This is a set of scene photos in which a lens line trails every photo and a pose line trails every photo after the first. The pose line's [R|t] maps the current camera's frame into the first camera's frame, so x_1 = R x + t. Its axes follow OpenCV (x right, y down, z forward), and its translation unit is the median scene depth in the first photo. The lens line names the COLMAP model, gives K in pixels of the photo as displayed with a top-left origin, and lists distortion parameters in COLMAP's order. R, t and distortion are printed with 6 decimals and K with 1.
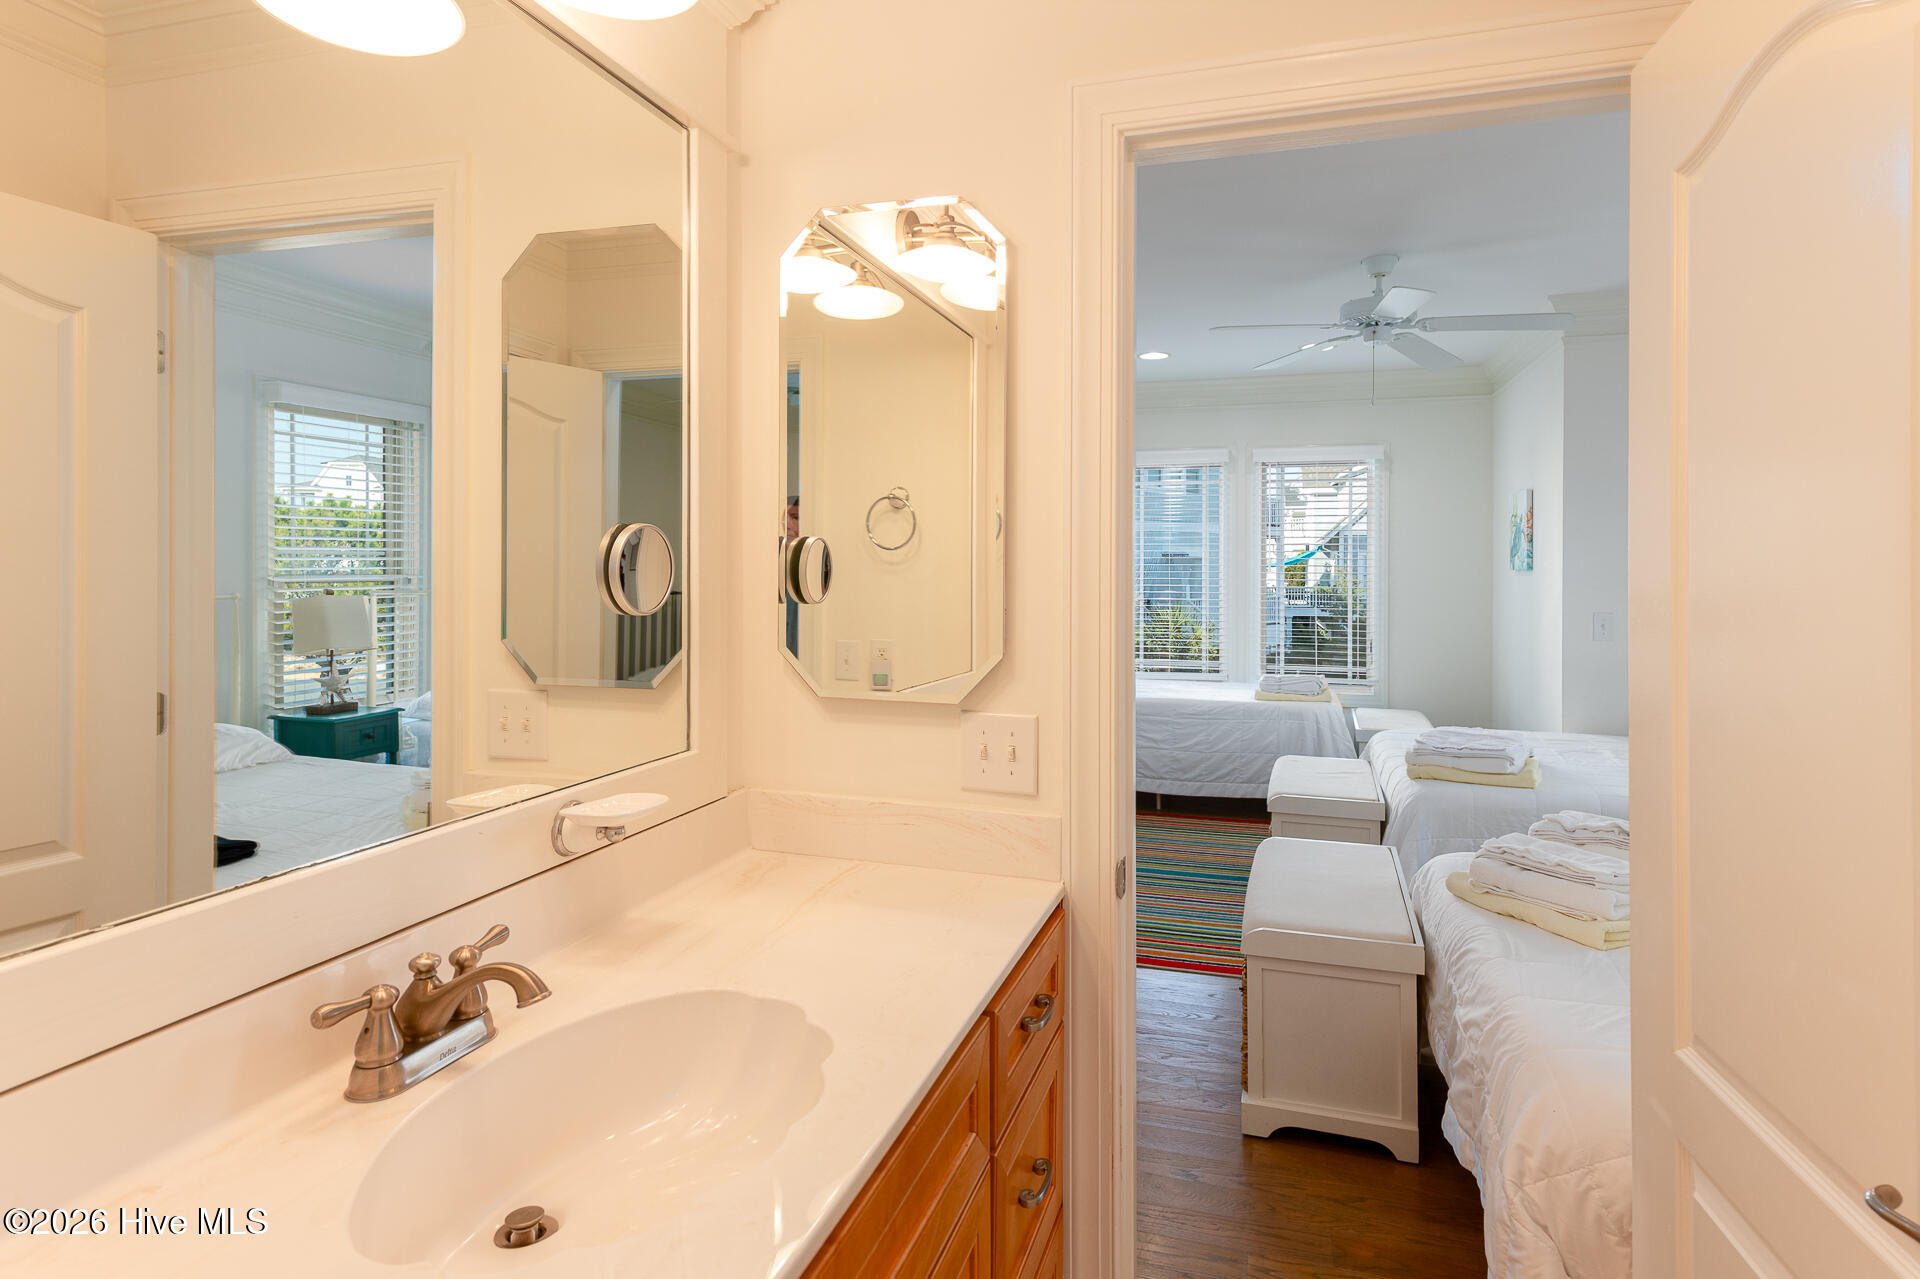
lens RADIAL K [[1031.8, 0, 973.4], [0, 1031.8, 568.2], [0, 0, 1]] dist [0.014449, -0.000591]
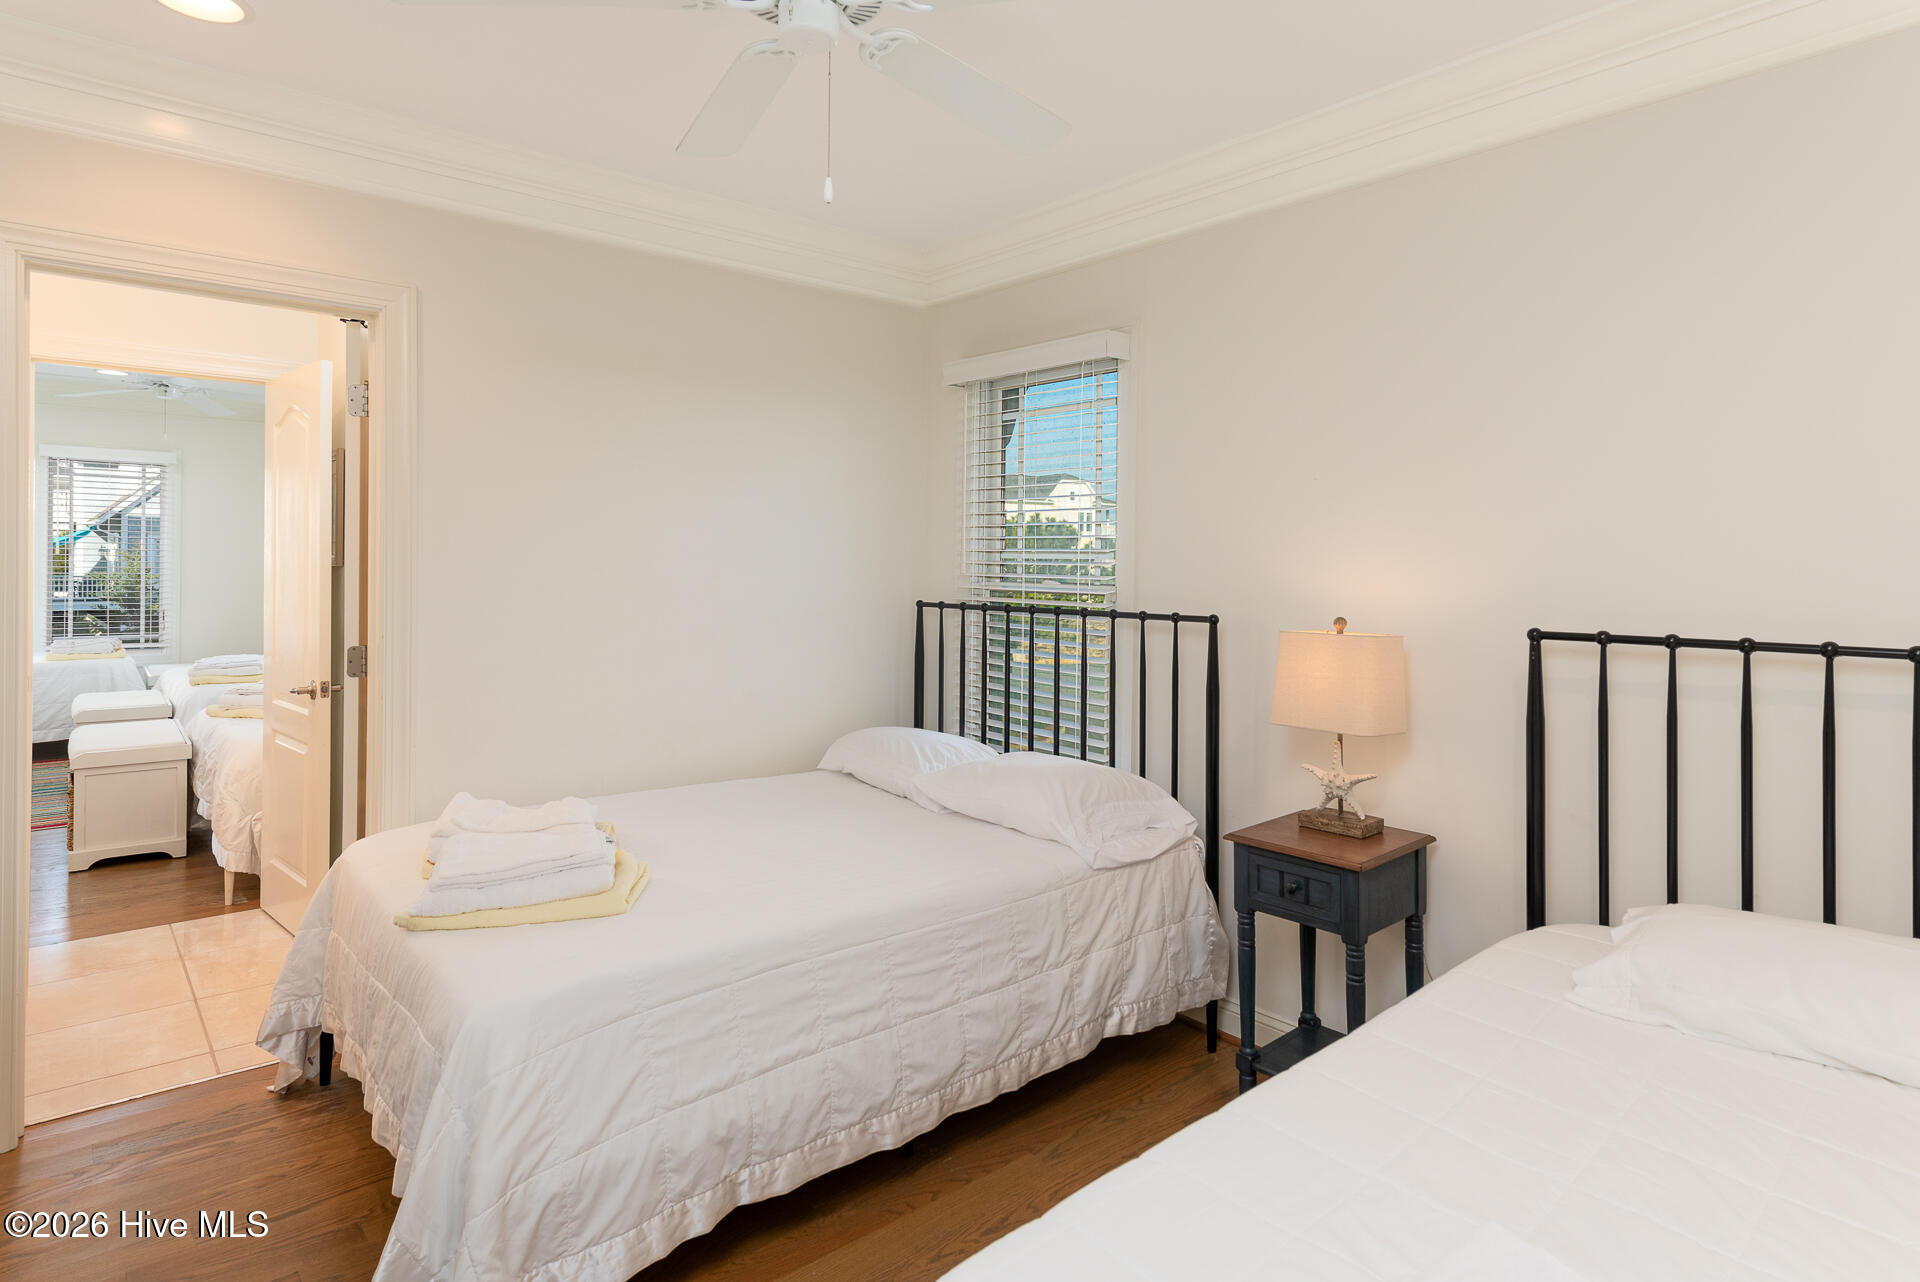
lens RADIAL K [[1031.8, 0, 981.5], [0, 1031.8, 557.7], [0, 0, 1]] dist [0.014449, -0.000591]
pose [[0.514455, 0.002149, 0.857514, -0.176306], [-0.004514, 0.999990, 0.000202, 0.002091], [-0.857505, -0.003975, 0.514460, -0.469702]]
